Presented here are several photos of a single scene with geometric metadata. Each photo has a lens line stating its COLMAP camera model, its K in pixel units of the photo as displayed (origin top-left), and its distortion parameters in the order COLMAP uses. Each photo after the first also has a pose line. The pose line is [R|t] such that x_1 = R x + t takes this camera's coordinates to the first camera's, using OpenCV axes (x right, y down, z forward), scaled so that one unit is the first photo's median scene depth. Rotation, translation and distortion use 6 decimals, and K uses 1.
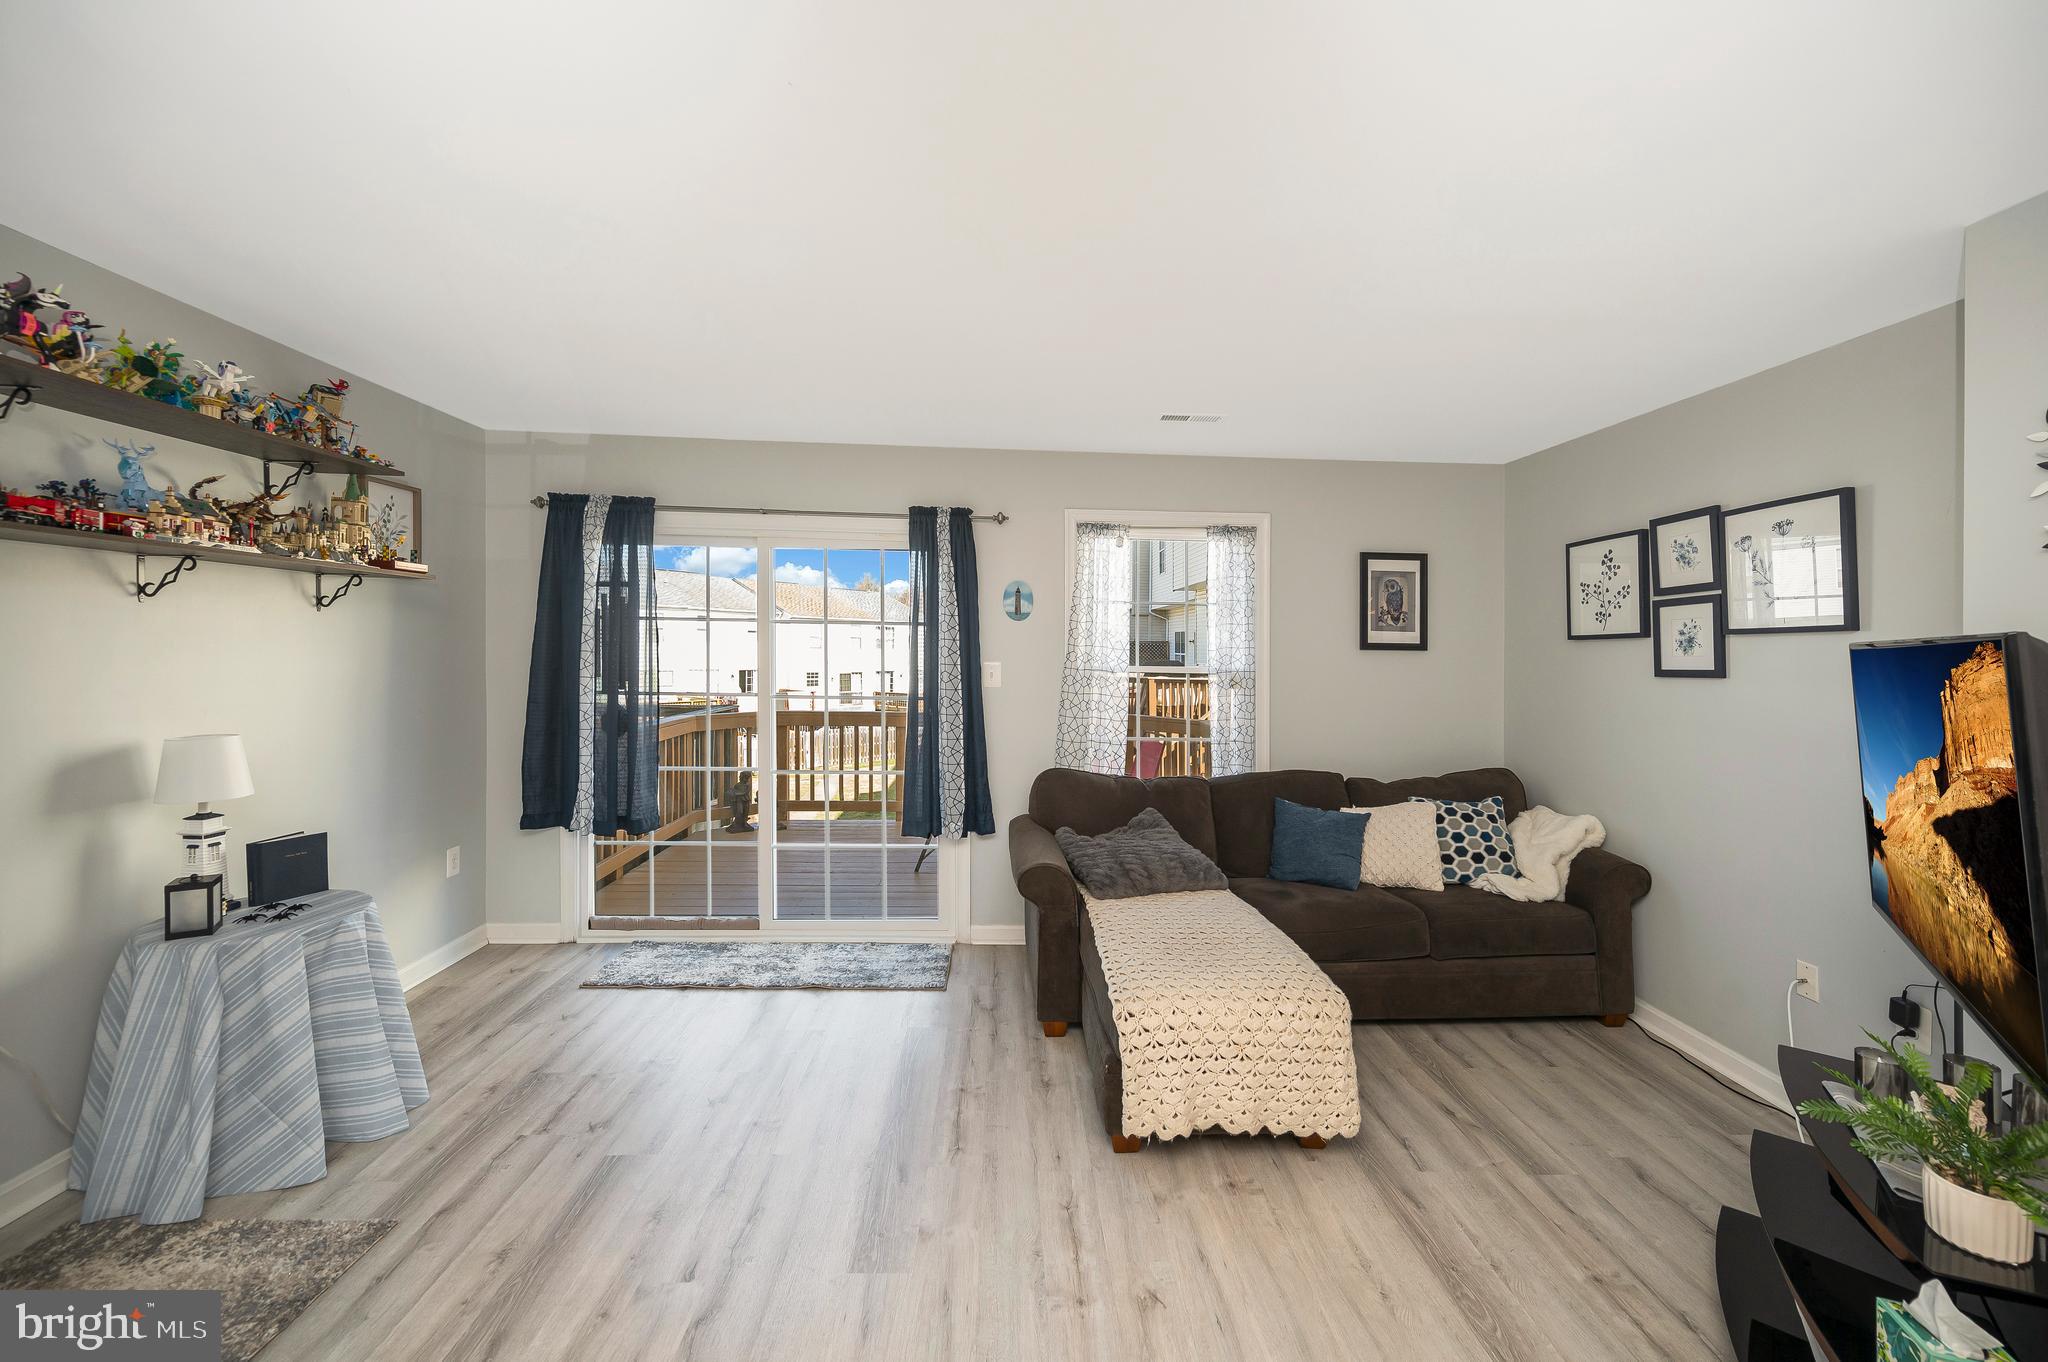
lens RADIAL K [[828.3, 0, 1071.2], [0, 828.3, 648.7], [0, 0, 1]] dist [0.010413, 0.000008]
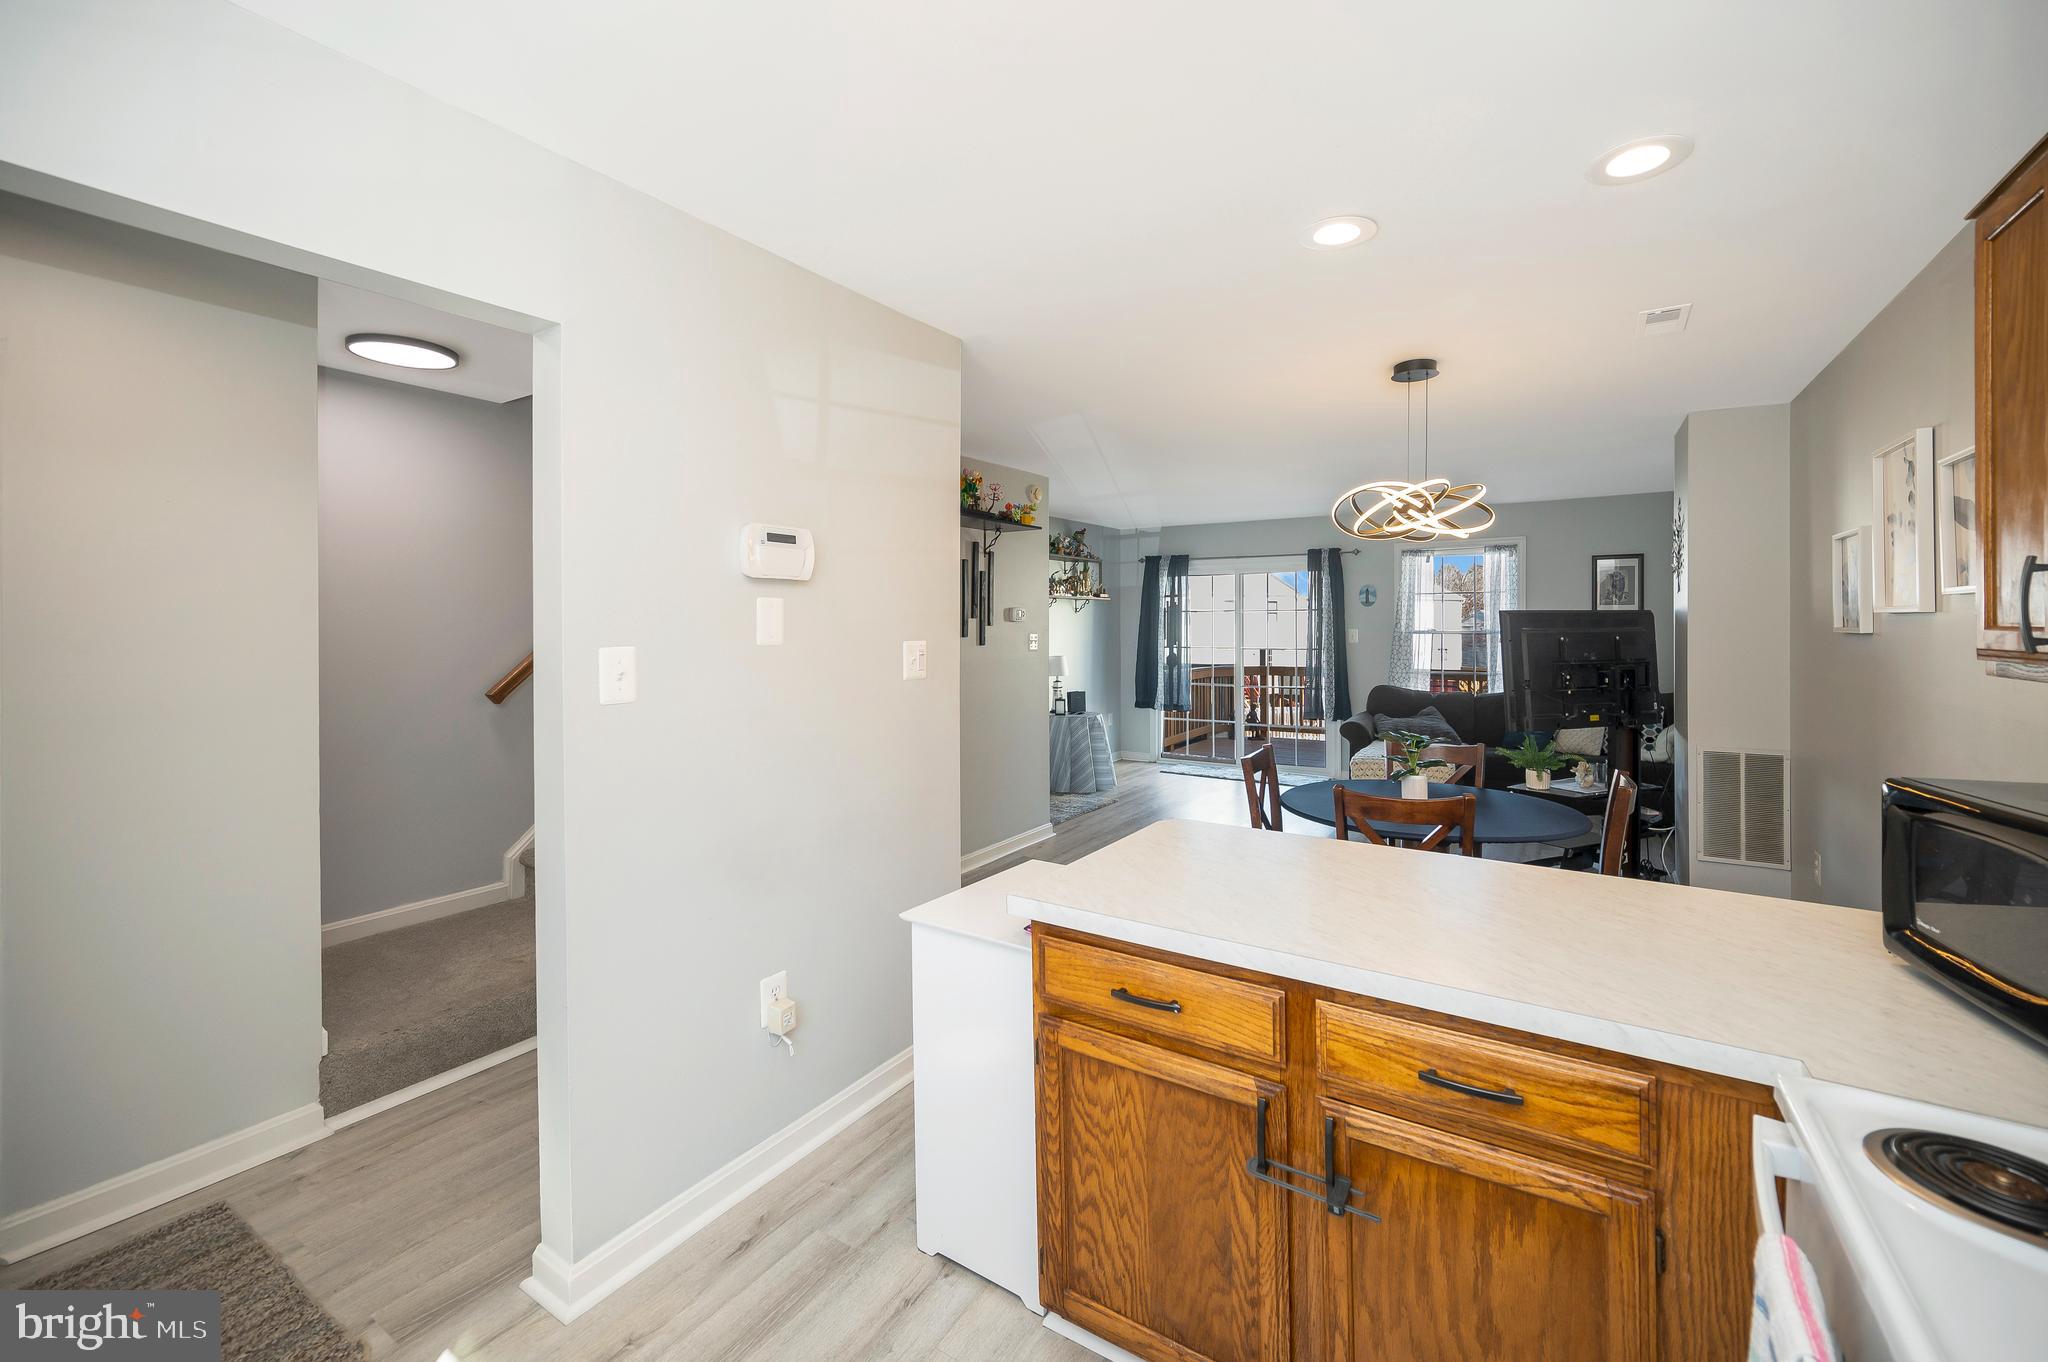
lens RADIAL K [[843.2, 0, 1039.4], [0, 843.2, 620.9], [0, 0, 1]] dist [0.001082, 0.000085]
pose [[0.795209, -0.023288, -0.605889, 0.570378], [0.017906, 0.999728, -0.014924, 0.016189], [0.606071, 0.001019, 0.795410, -1.079333]]
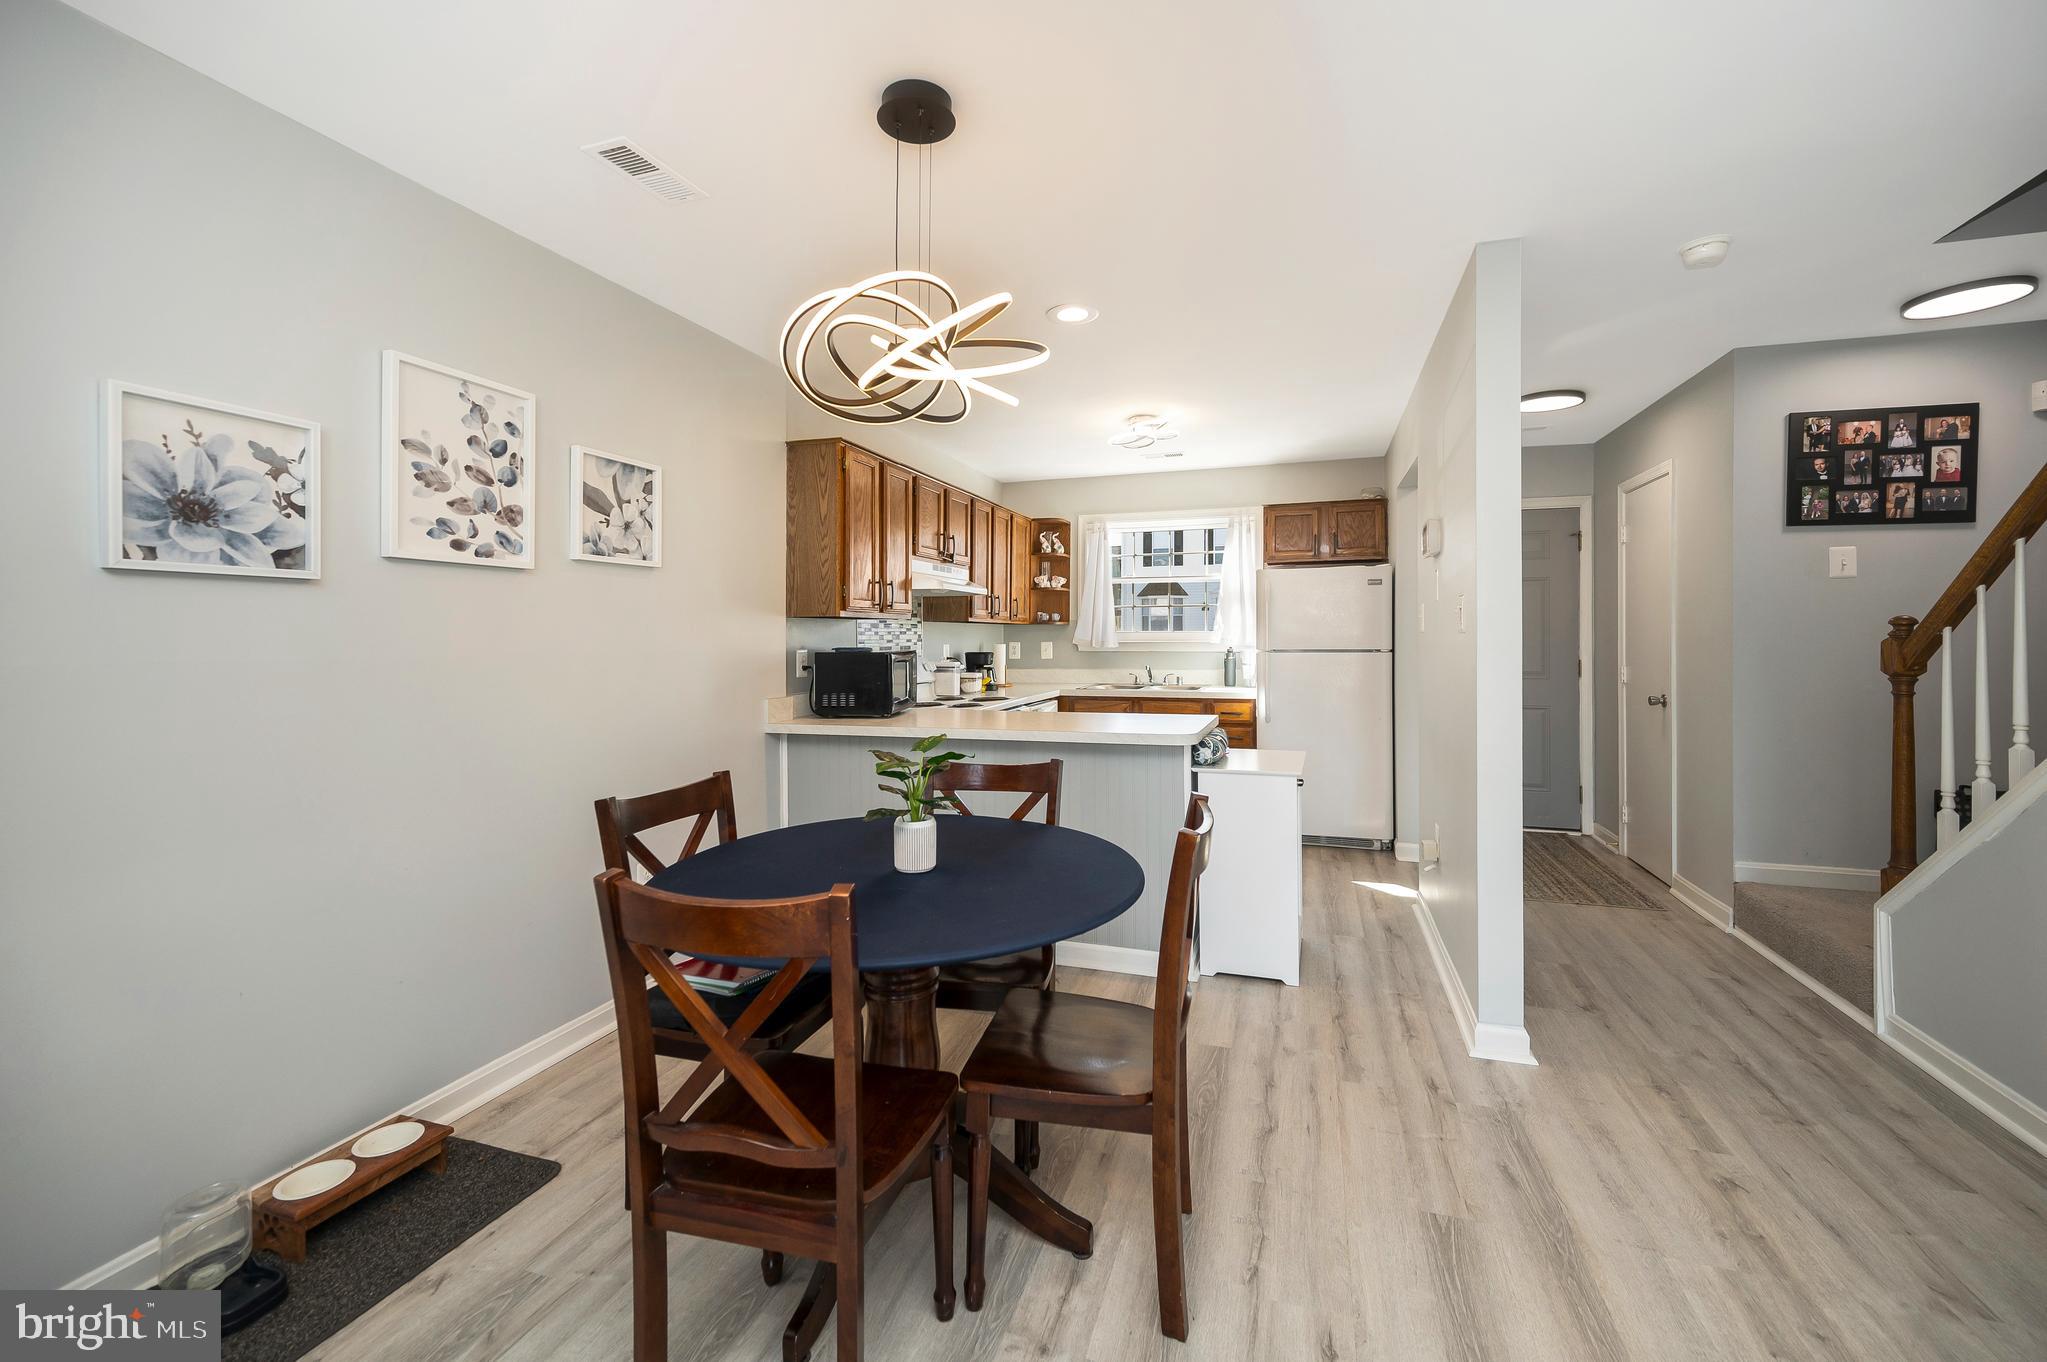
lens RADIAL K [[843.6, 0, 1041.9], [0, 843.6, 640.5], [0, 0, 1]] dist [0.001570, 0.000033]
pose [[-0.923469, -0.013975, 0.383418, 0.073127], [-0.009924, 0.999872, 0.012542, 0.058256], [-0.383544, 0.007778, -0.923490, 0.336109]]
